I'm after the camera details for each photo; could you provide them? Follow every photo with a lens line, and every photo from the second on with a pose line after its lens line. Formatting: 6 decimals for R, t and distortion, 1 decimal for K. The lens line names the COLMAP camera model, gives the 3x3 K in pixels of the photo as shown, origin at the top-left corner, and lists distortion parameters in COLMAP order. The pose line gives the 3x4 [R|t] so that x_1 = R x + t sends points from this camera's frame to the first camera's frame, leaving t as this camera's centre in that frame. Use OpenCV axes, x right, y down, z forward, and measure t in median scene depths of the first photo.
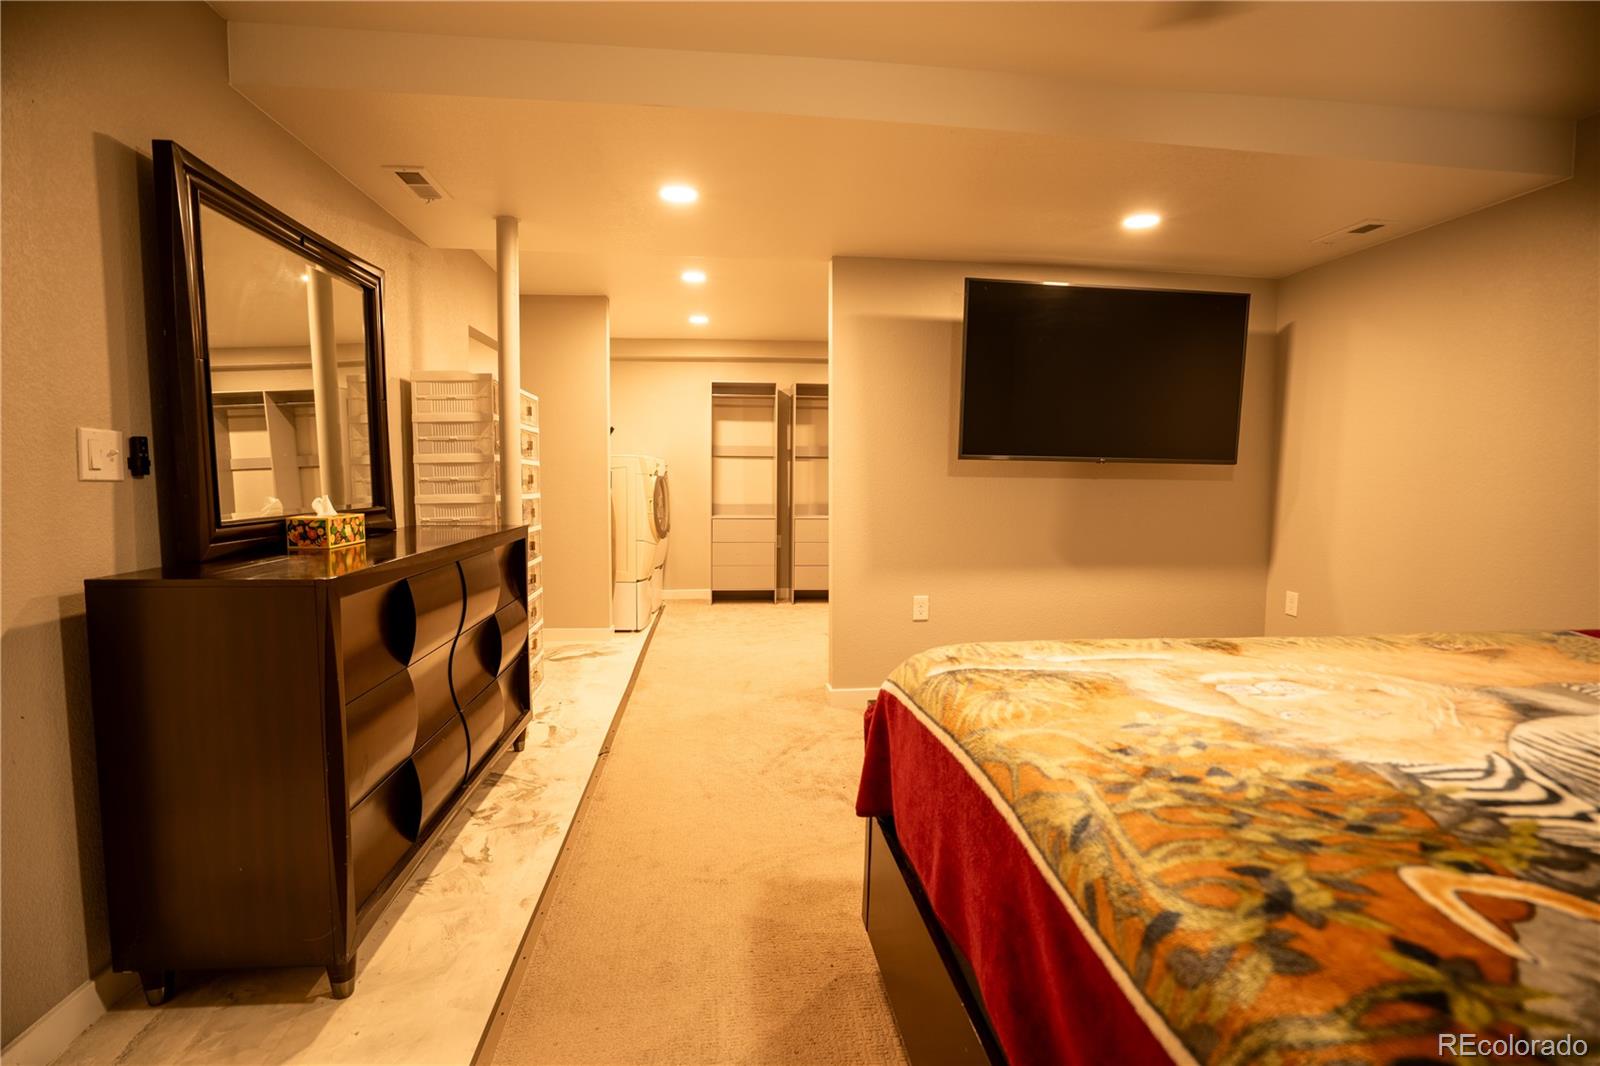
lens RADIAL K [[751.7, 0, 794.6], [0, 751.7, 533.1], [0, 0, 1]] dist [-0.051102, 0.018079]
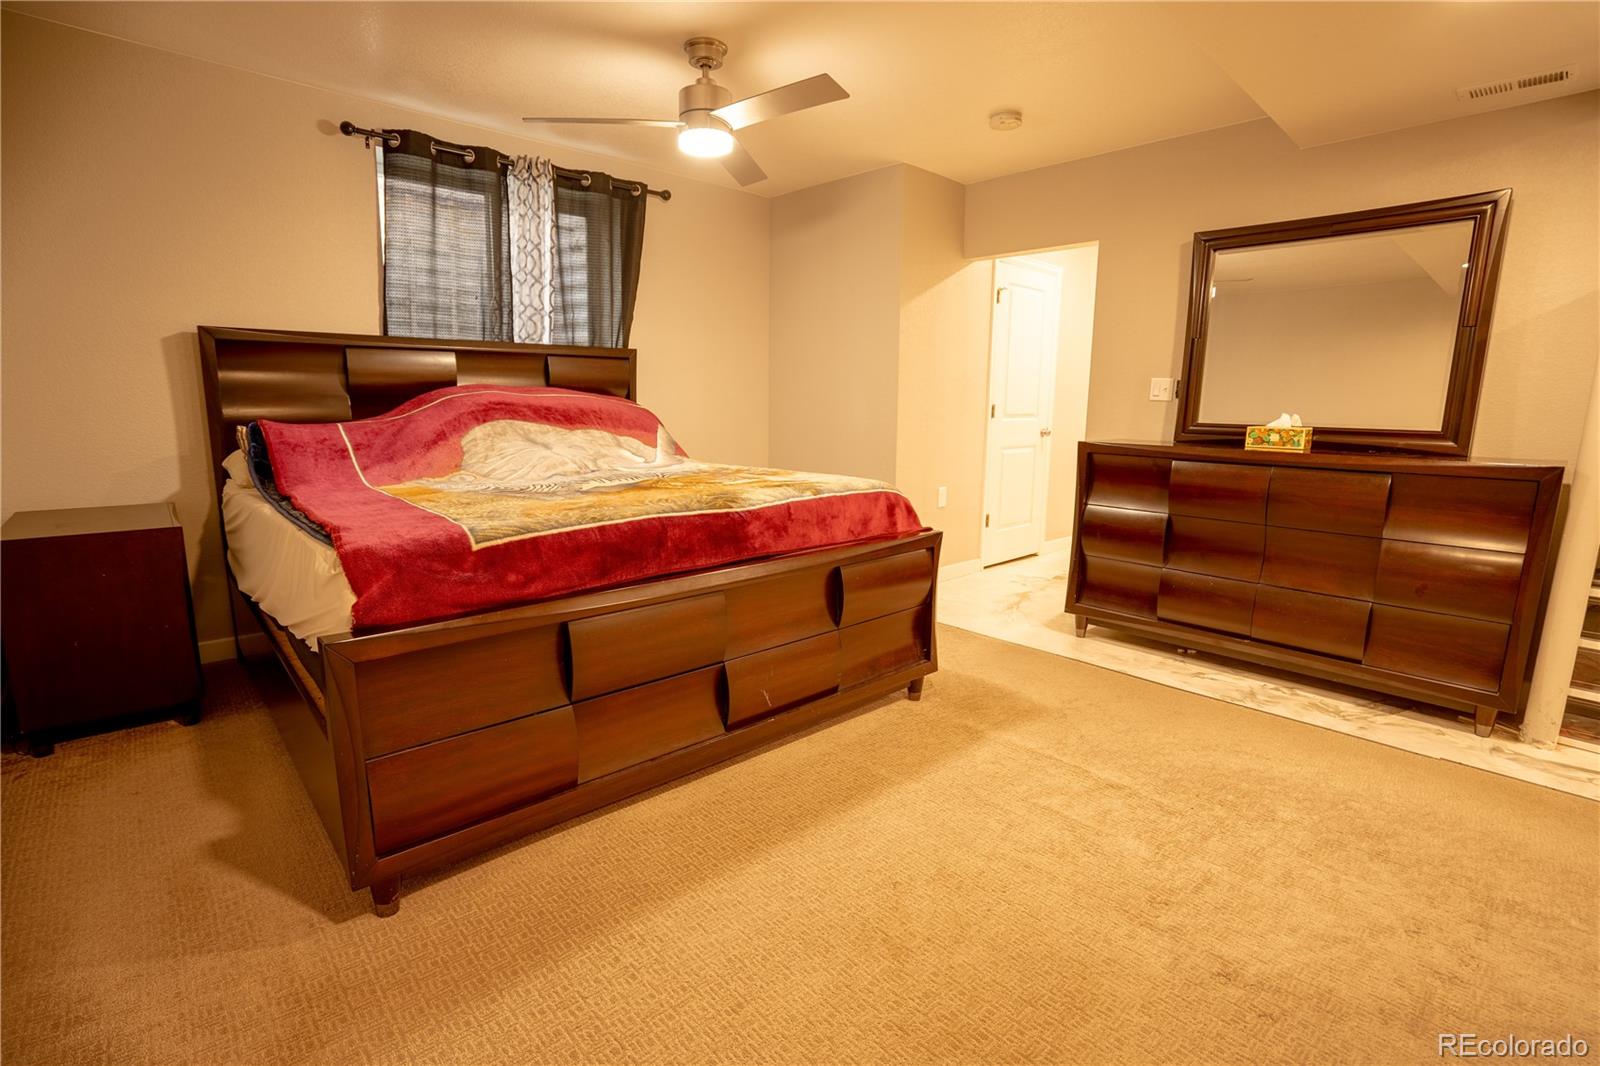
lens RADIAL K [[751.7, 0, 800.4], [0, 751.7, 530.2], [0, 0, 1]] dist [-0.051102, 0.018079]
pose [[-0.798818, 0.098922, -0.593384, 0.890366], [-0.052951, 0.970997, 0.233156, -0.103033], [0.599238, 0.217669, -0.770412, 1.420642]]
